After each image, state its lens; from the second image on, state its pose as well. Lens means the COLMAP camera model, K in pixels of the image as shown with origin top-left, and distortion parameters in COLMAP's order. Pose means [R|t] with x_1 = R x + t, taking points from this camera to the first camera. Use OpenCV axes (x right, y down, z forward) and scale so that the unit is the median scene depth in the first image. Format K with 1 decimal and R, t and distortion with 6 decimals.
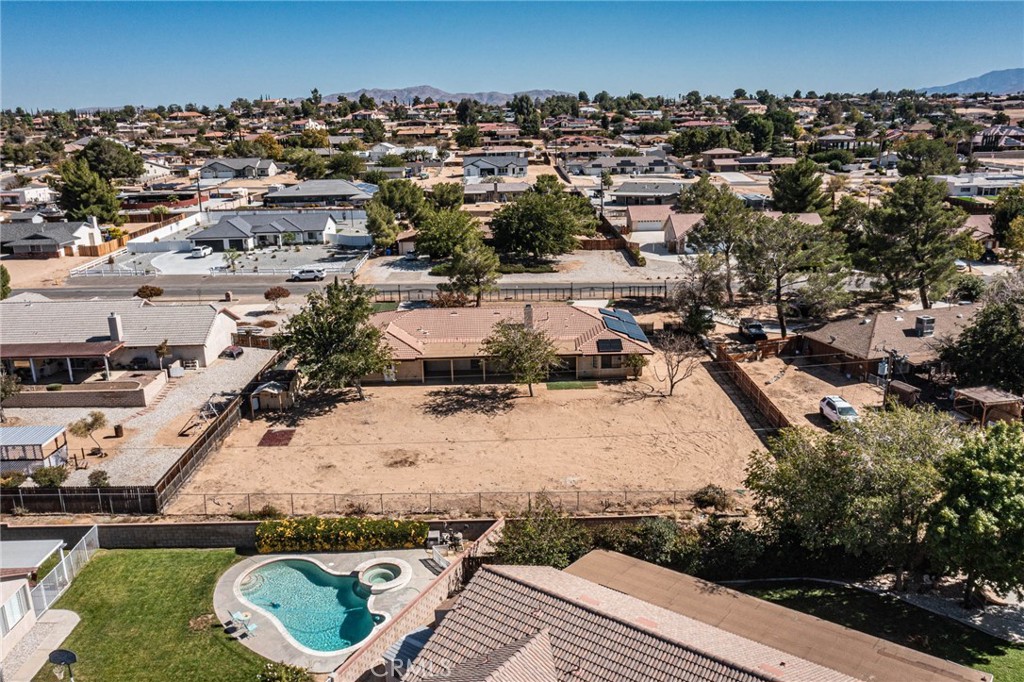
lens RADIAL K [[801.3, 0, 512.0], [0, 801.3, 341.0], [0, 0, 1]] dist [-0.010365, 0.006157]
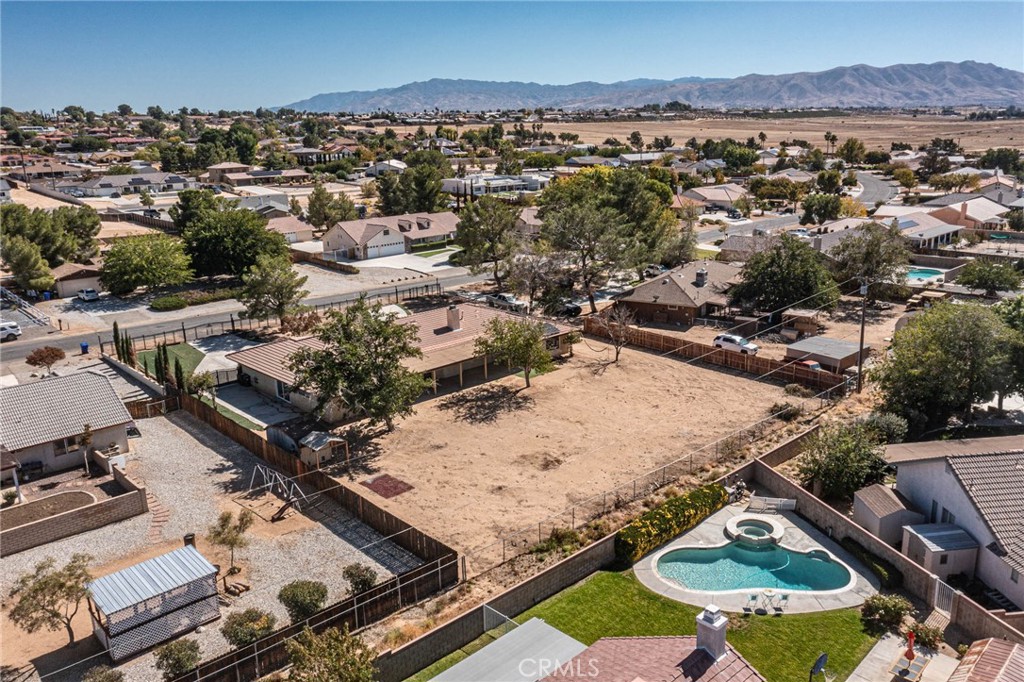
lens RADIAL K [[801.3, 0, 512.0], [0, 801.3, 341.0], [0, 0, 1]] dist [-0.010365, 0.006157]
pose [[0.736500, -0.170682, 0.654550, -0.435146], [0.184624, 0.981625, 0.048231, -0.027822], [-0.650755, 0.085324, 0.754479, 0.155848]]
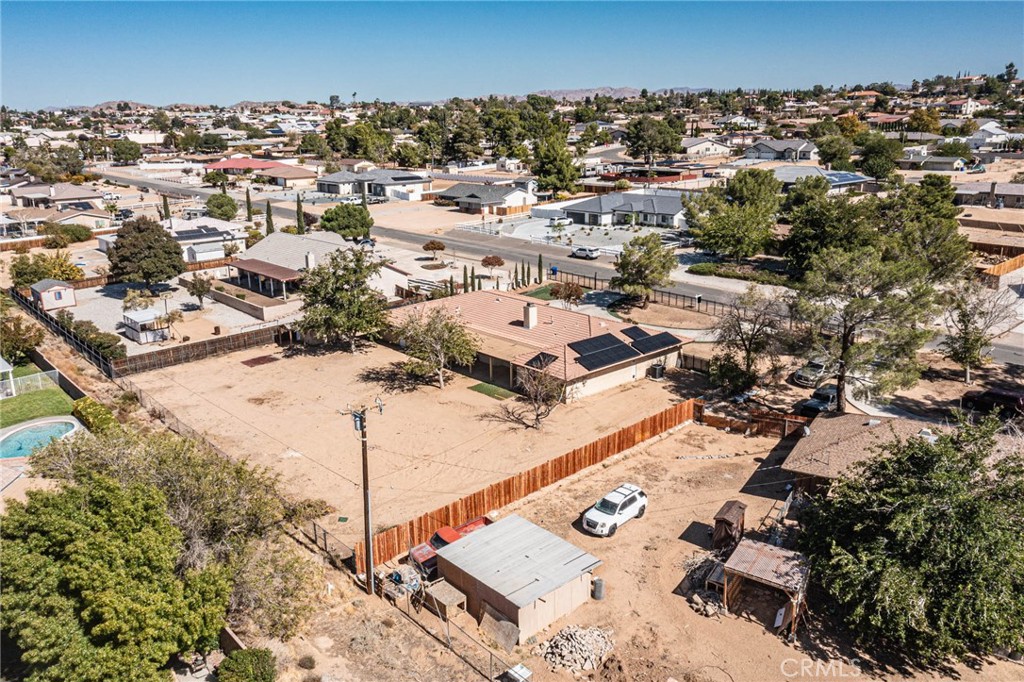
lens RADIAL K [[801.3, 0, 512.0], [0, 801.3, 341.0], [0, 0, 1]] dist [-0.010365, 0.006157]
pose [[0.646168, 0.218756, -0.731172, 0.544622], [-0.199647, 0.973130, 0.114710, -0.080692], [0.736619, 0.071855, 0.672480, 0.255977]]
